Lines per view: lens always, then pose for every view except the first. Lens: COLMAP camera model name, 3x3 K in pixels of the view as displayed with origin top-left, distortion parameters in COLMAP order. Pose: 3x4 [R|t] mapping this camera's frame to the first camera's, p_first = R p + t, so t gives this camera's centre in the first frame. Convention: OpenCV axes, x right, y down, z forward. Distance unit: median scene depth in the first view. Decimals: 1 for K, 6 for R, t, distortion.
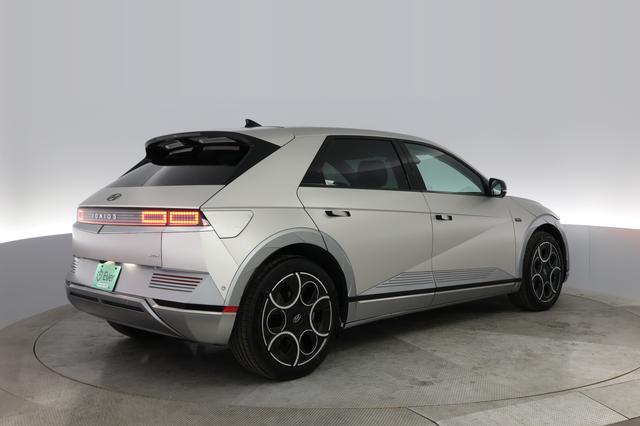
lens RADIAL K [[567.5, 0, 320.0], [0, 567.5, 213.0], [0, 0, 1]] dist [0.013129, 0.005251]
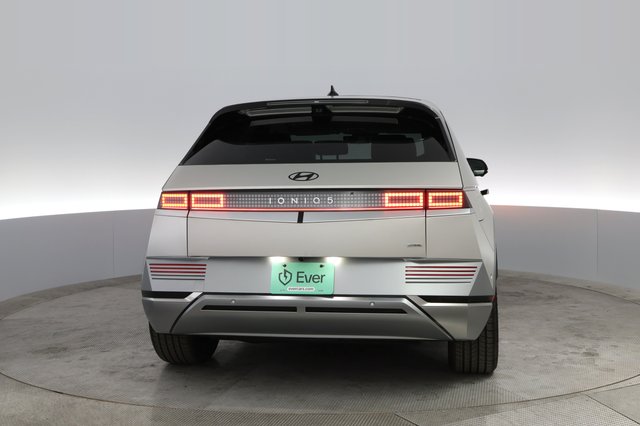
lens RADIAL K [[567.5, 0, 320.0], [0, 567.5, 213.0], [0, 0, 1]] dist [0.013129, 0.005251]
pose [[0.915379, -0.035679, 0.401010, -0.722507], [0.019768, 0.998847, 0.043747, -0.011656], [-0.402109, -0.032118, 0.915028, 0.273861]]
